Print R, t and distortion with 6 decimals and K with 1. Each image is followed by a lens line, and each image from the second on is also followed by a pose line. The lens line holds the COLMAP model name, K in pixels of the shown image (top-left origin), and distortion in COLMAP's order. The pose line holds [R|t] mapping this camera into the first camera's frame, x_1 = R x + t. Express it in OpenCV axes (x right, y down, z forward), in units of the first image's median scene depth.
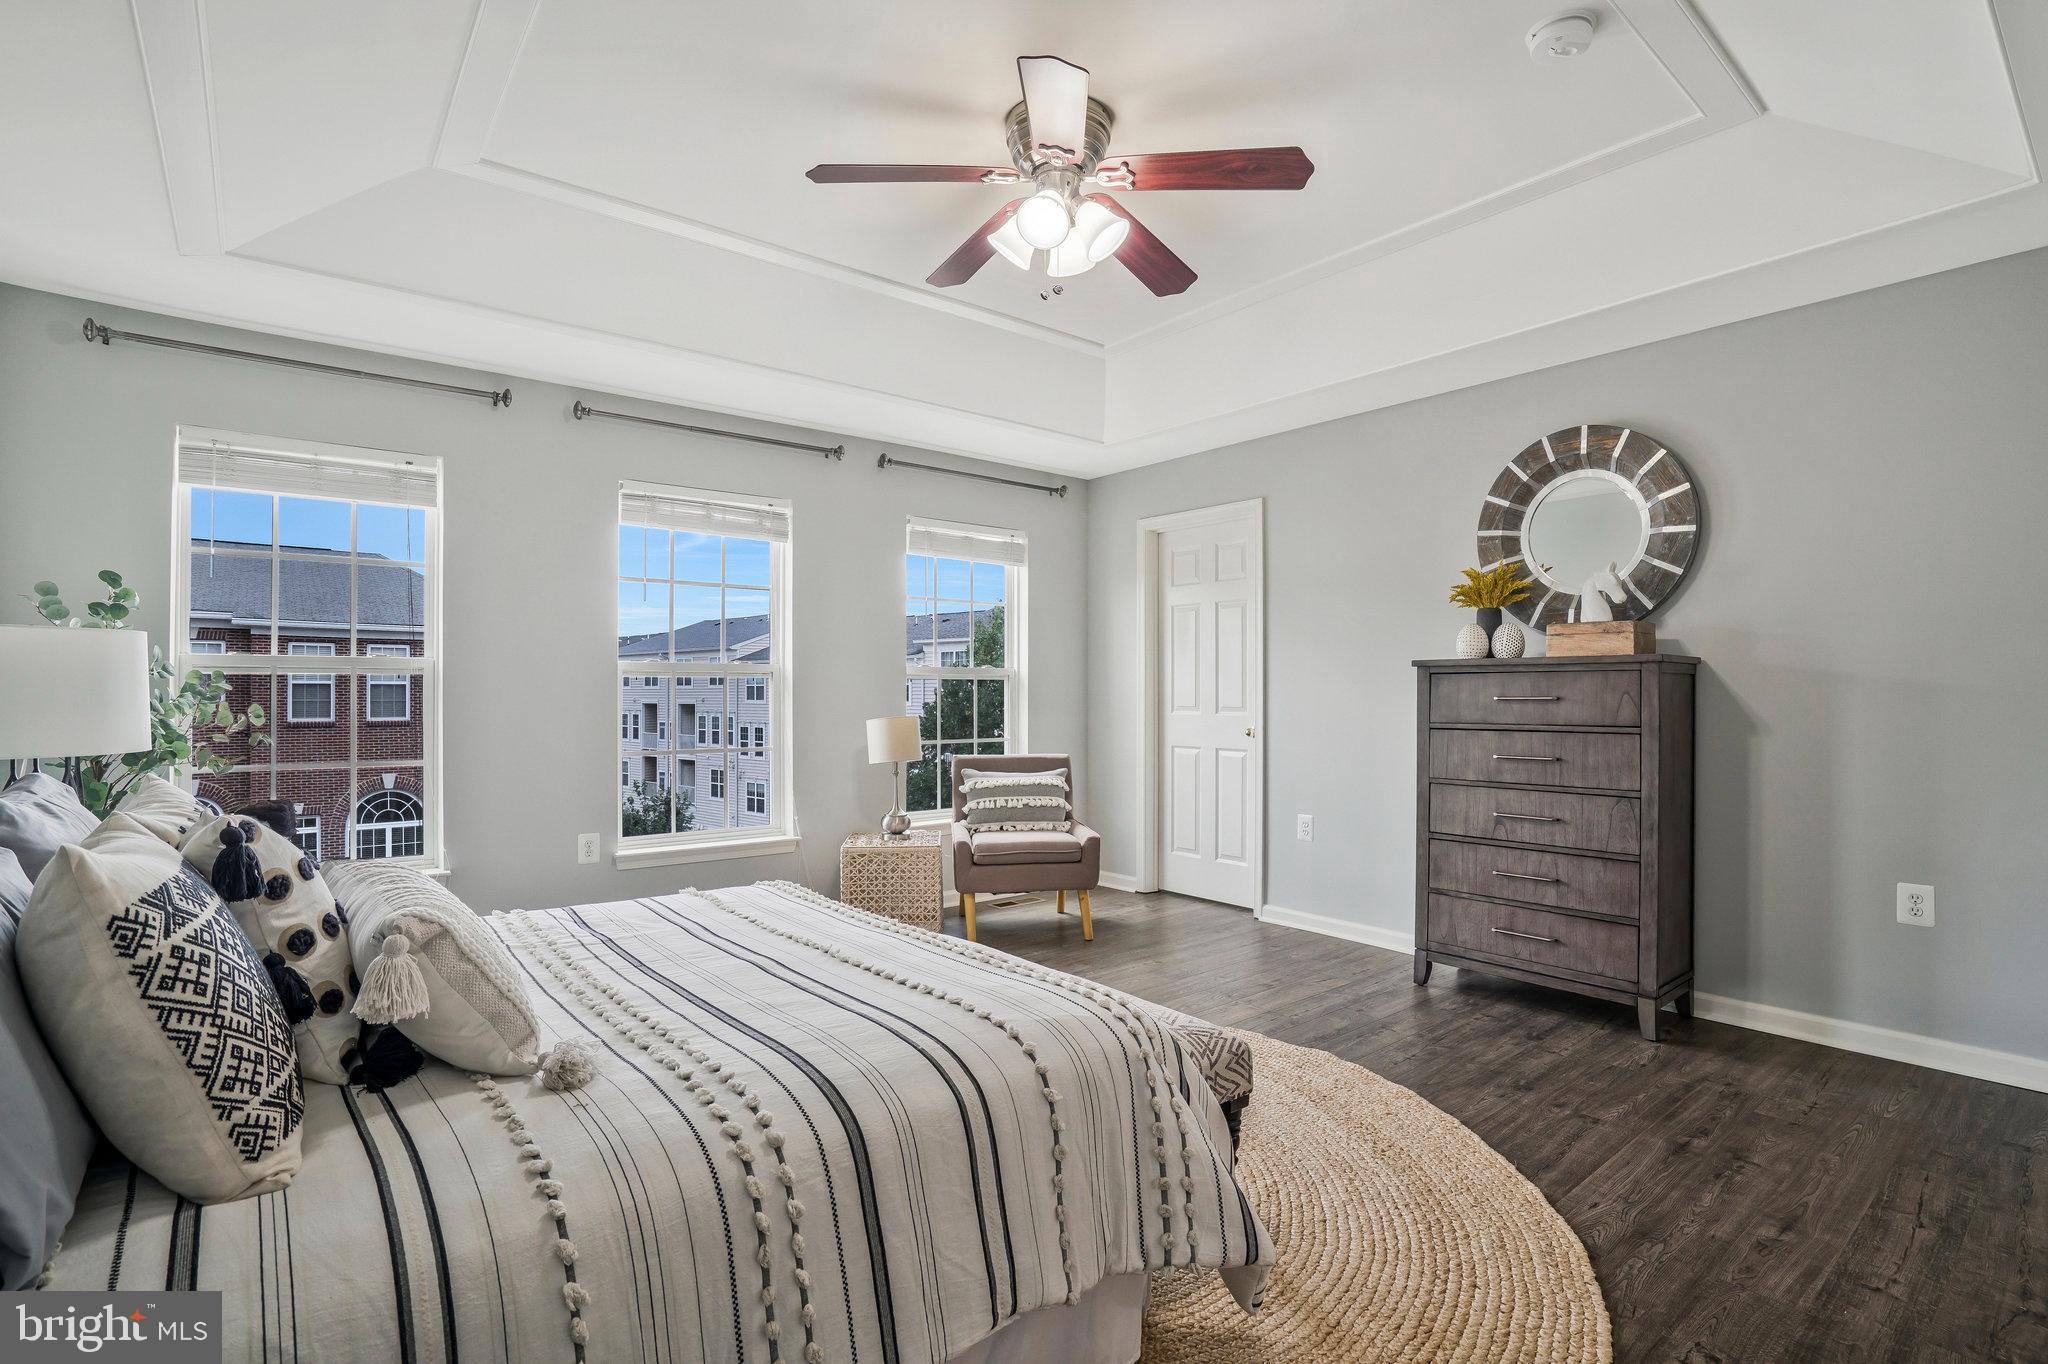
lens RADIAL K [[942.3, 0, 1016.7], [0, 942.3, 700.6], [0, 0, 1]] dist [-0.052269, 0.016762]
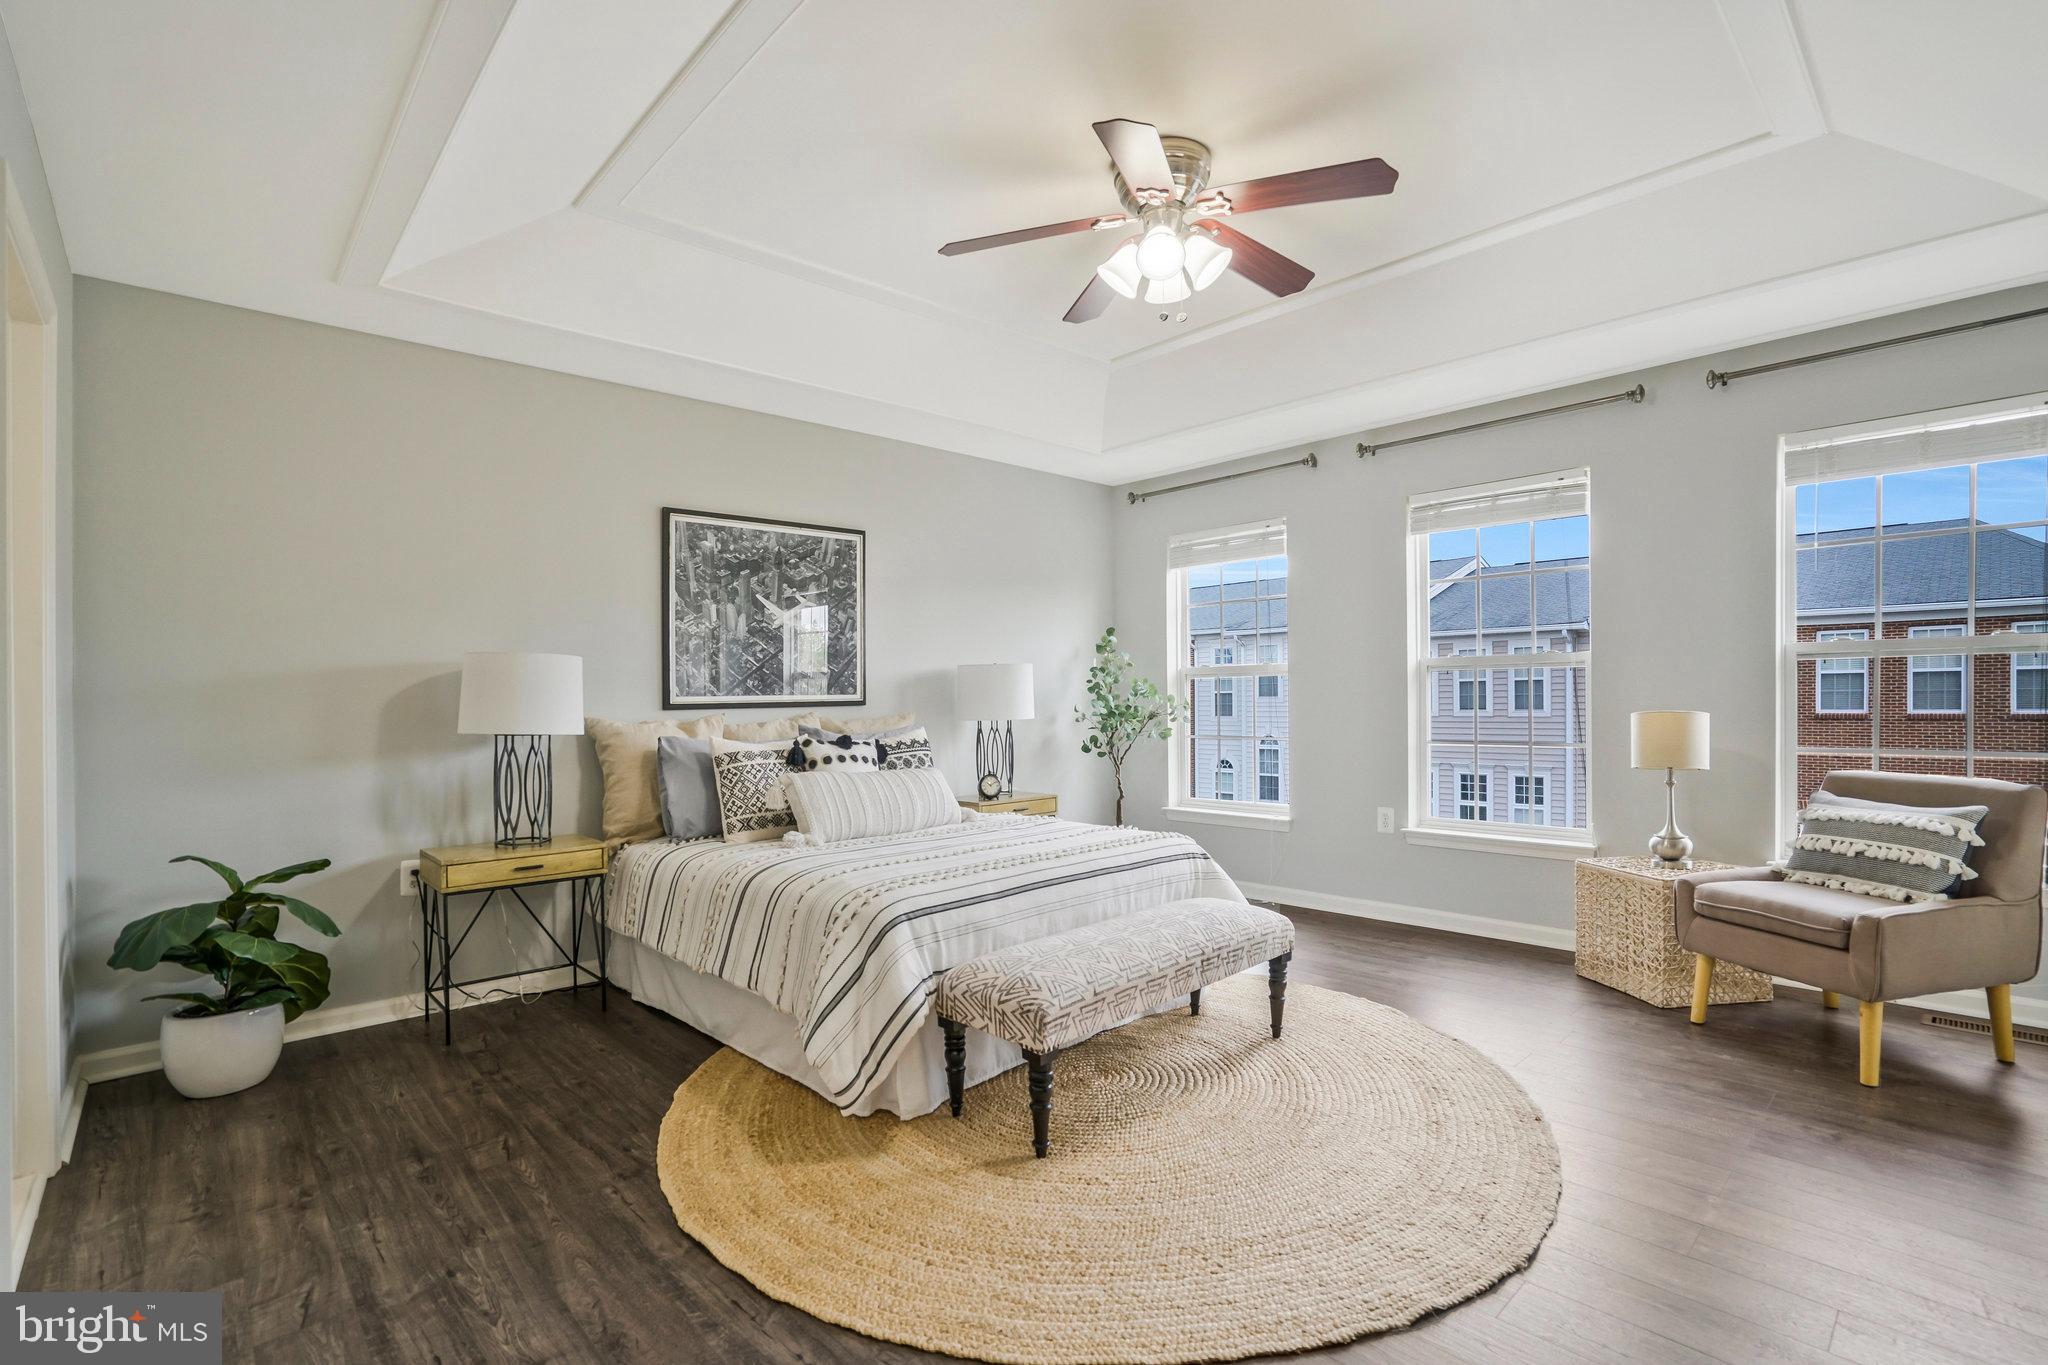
lens RADIAL K [[942.3, 0, 1016.7], [0, 942.3, 701.1], [0, 0, 1]] dist [-0.052269, 0.016762]
pose [[0.078086, 0.001704, -0.996945, 0.492903], [0.009077, 0.999956, 0.002420, 0.000673], [0.996905, -0.009238, 0.078067, 0.321866]]
